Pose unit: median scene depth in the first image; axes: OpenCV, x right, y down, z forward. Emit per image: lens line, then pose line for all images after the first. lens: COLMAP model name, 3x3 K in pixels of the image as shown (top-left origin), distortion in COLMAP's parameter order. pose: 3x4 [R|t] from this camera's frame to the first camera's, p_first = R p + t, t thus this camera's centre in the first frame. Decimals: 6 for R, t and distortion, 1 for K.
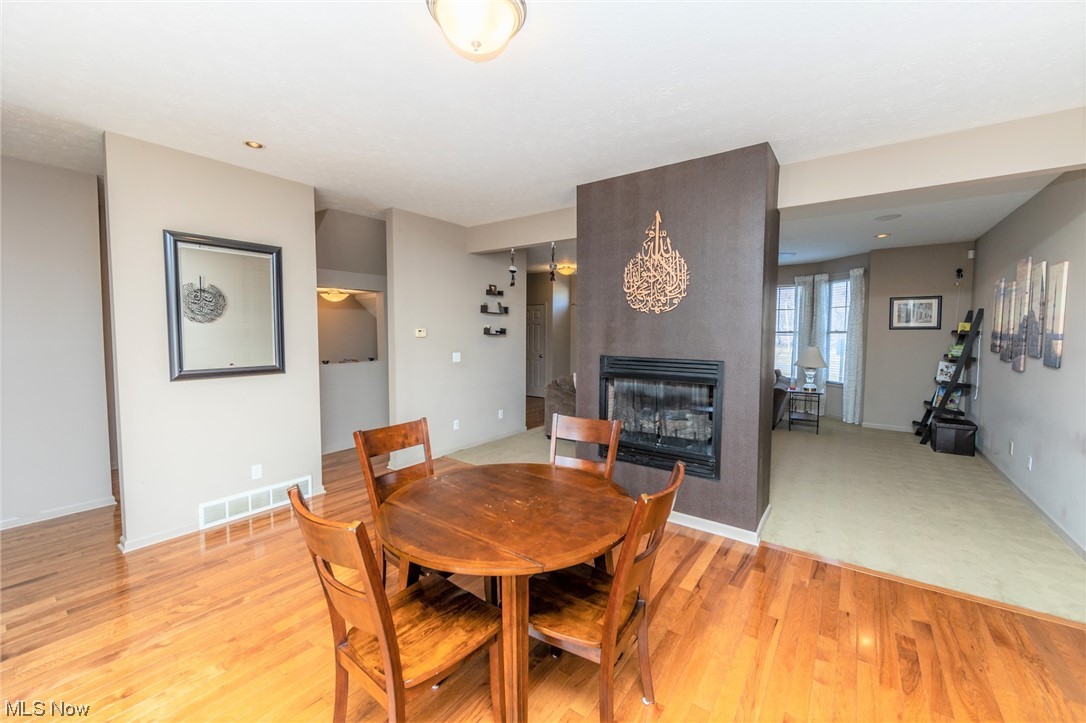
lens RADIAL K [[426.5, 0, 540.7], [0, 426.5, 355.6], [0, 0, 1]] dist [-0.004747, -0.000190]
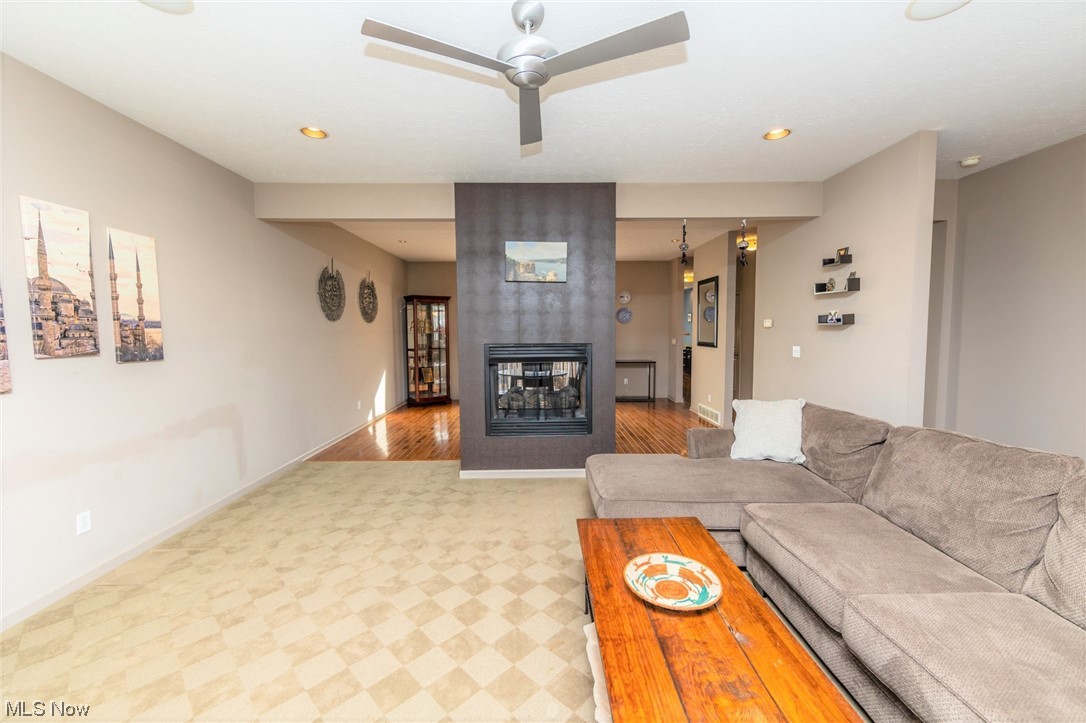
lens RADIAL K [[423.2, 0, 543.0], [0, 423.2, 361.5], [0, 0, 1]] dist [-0.003900, 0.000013]
pose [[-0.798249, 0.050626, -0.600196, 0.623121], [-0.026792, 0.992491, 0.119348, -0.055927], [0.601731, 0.111350, -0.790899, 1.202728]]
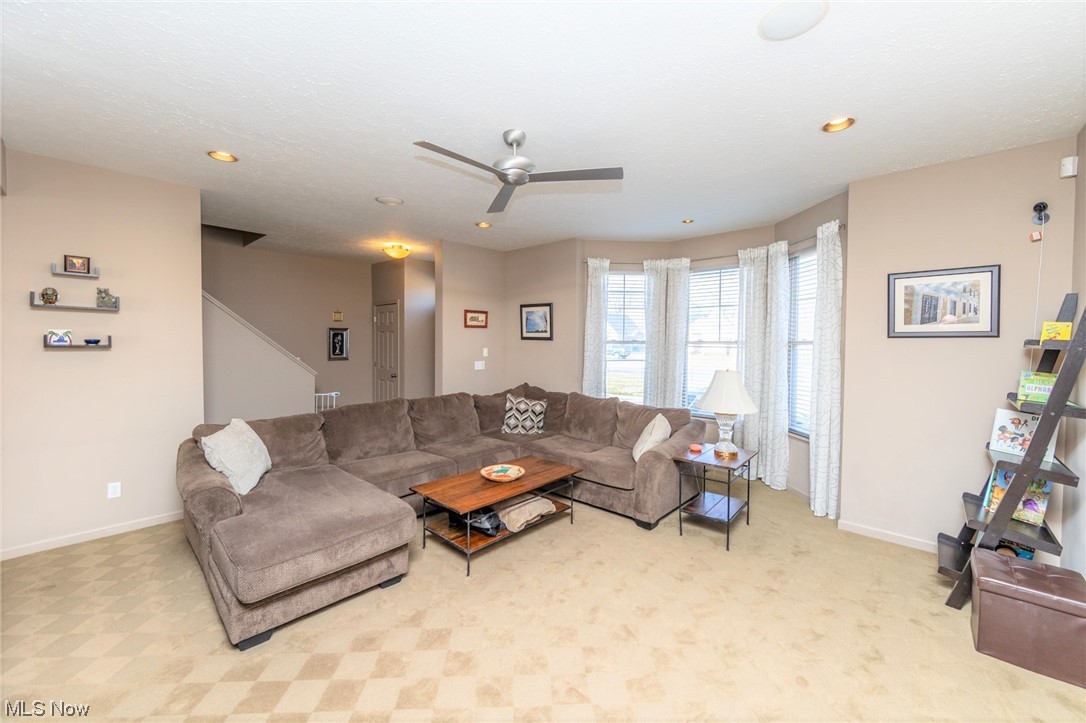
lens RADIAL K [[425.9, 0, 539.2], [0, 425.9, 352.3], [0, 0, 1]] dist [-0.004052, 0.000024]
pose [[0.993427, 0.003843, -0.114399, 0.519276], [-0.007208, 0.999553, -0.029016, -0.030053], [0.114236, 0.029650, 0.993011, 0.507348]]
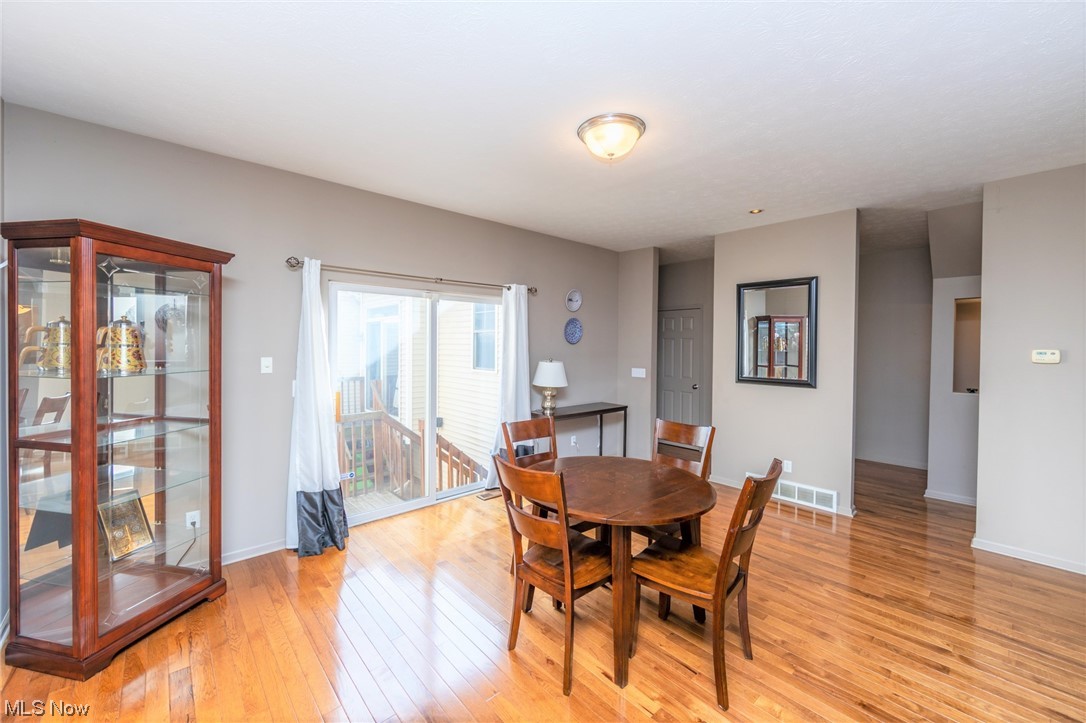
lens RADIAL K [[426.5, 0, 540.7], [0, 426.5, 355.6], [0, 0, 1]] dist [-0.004747, -0.000190]
pose [[-0.203912, 0.020095, -0.978783, 0.392479], [-0.061647, 0.997542, 0.033323, -0.023330], [0.977046, 0.067134, -0.202172, 0.318554]]
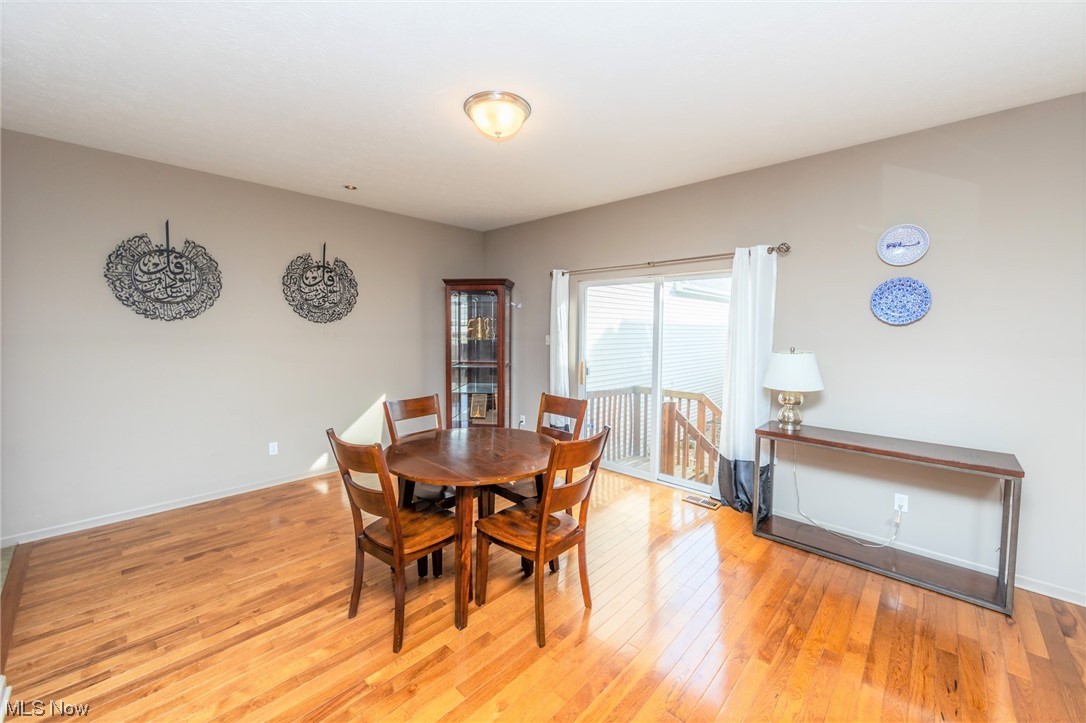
lens RADIAL K [[427.2, 0, 538.1], [0, 427.2, 341.4], [0, 0, 1]] dist [-0.001306, -0.000015]
pose [[-0.993014, -0.012483, 0.117336, -0.126930], [-0.002723, 0.996548, 0.082975, -0.041537], [-0.117966, 0.082076, -0.989620, 0.729475]]
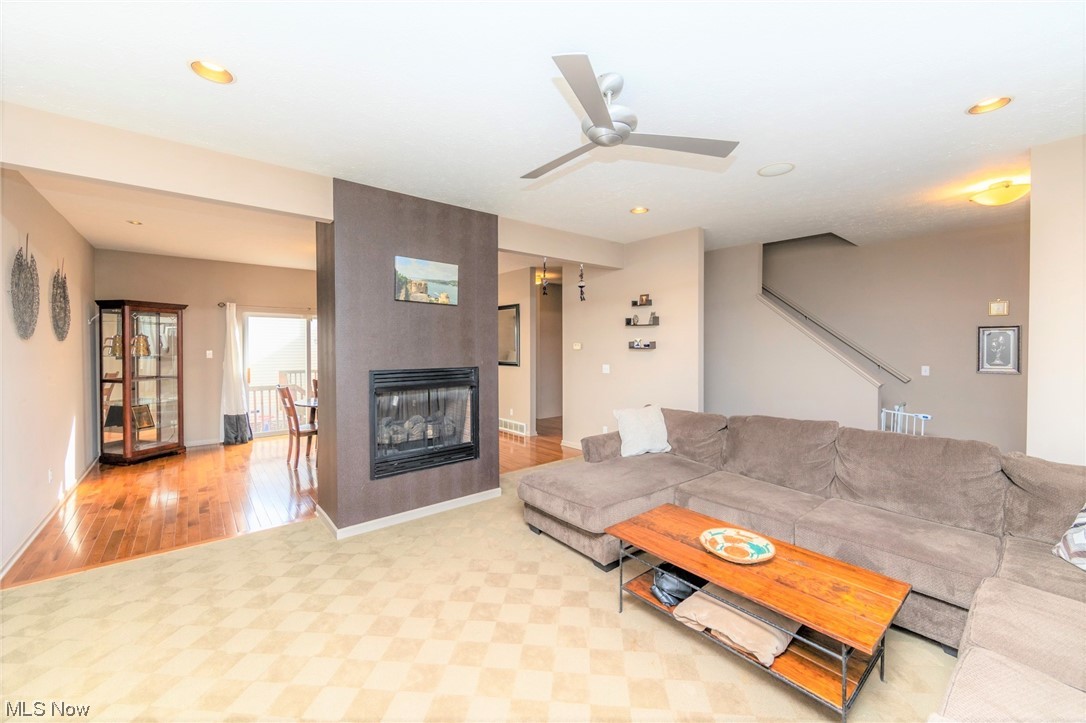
lens RADIAL K [[425.9, 0, 539.2], [0, 425.9, 352.3], [0, 0, 1]] dist [-0.004052, 0.000024]
pose [[-0.247521, 0.016334, -0.968745, 0.796431], [-0.052298, 0.998175, 0.030192, -0.055324], [0.967470, 0.058136, -0.246215, 0.972135]]
